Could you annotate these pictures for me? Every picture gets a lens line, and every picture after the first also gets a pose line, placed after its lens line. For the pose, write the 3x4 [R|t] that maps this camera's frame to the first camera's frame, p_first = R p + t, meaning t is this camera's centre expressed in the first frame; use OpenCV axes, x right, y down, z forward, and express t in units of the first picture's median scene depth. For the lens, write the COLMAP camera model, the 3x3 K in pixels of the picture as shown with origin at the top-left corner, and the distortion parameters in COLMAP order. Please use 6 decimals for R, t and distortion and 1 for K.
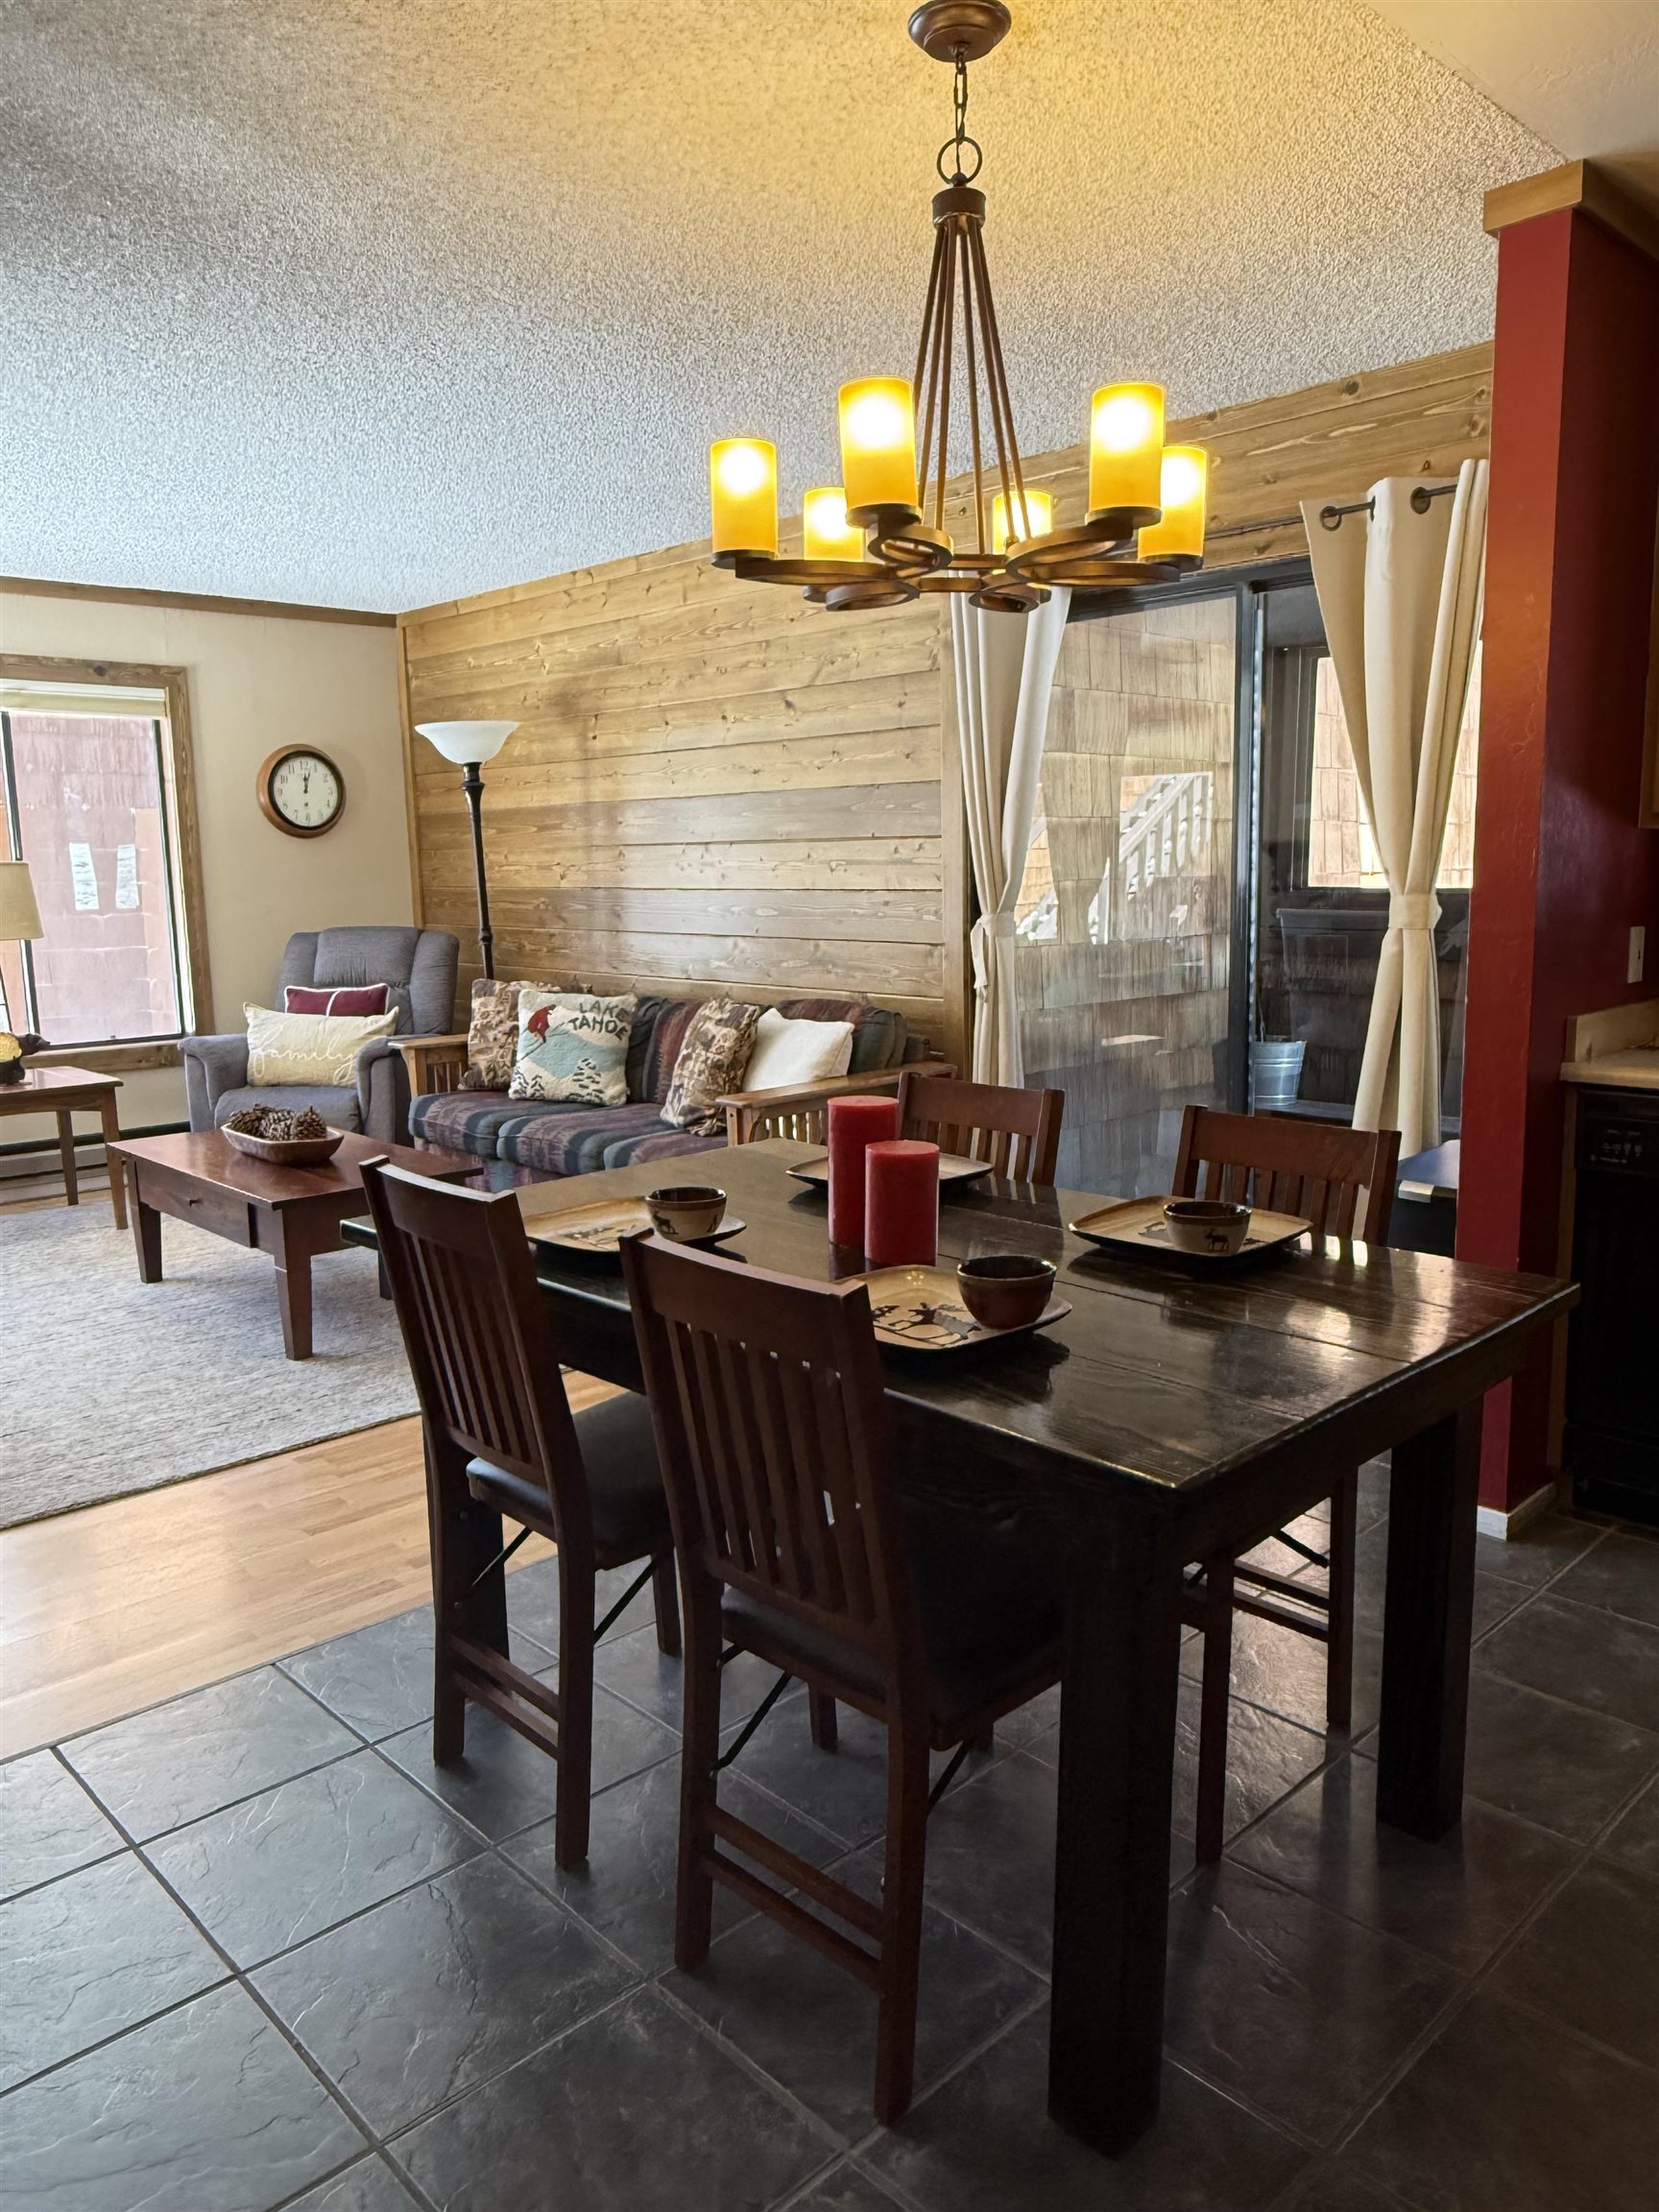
lens RADIAL K [[1537.3, 0, 830.8], [0, 1537.3, 1103.1], [0, 0, 1]] dist [-0.000252, -0.000069]
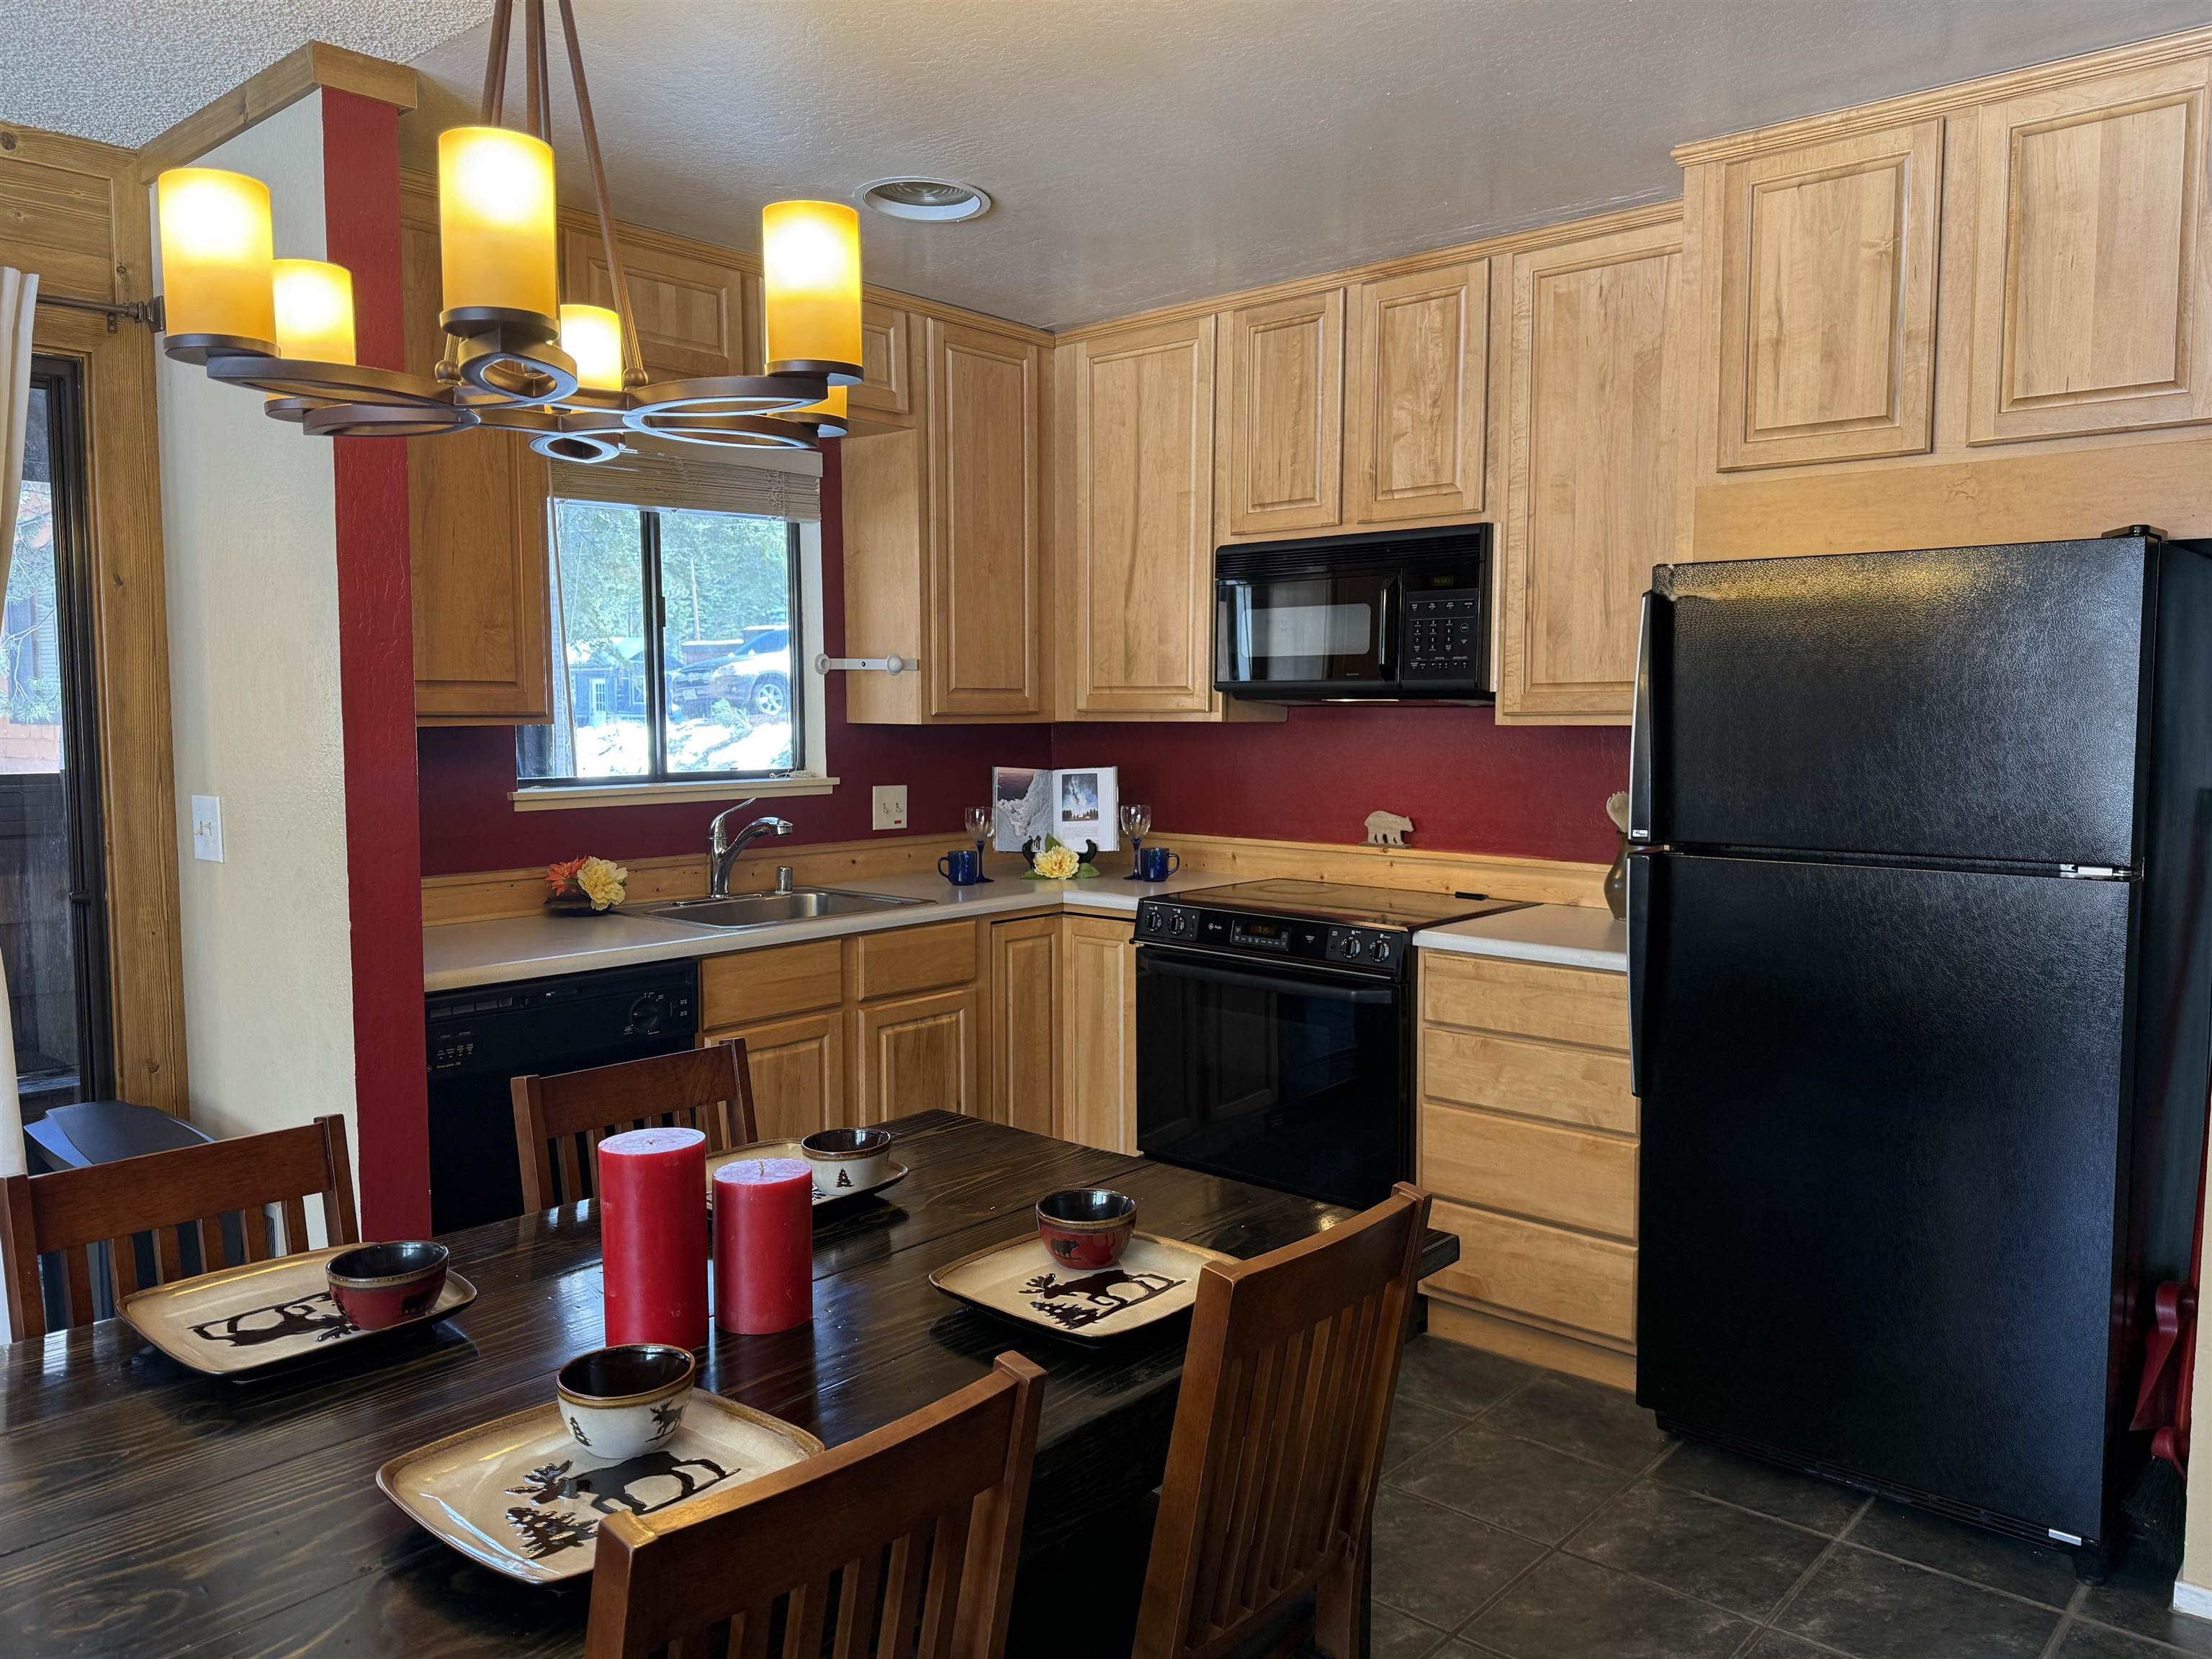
lens RADIAL K [[1615.5, 0, 1107.3], [0, 1615.5, 833.1], [0, 0, 1]] dist [0.000381, 0.000190]
pose [[-0.086437, -0.064635, 0.994158, -0.542412], [0.163169, 0.983500, 0.078128, -0.121027], [-0.982804, 0.168969, -0.074464, 0.647499]]
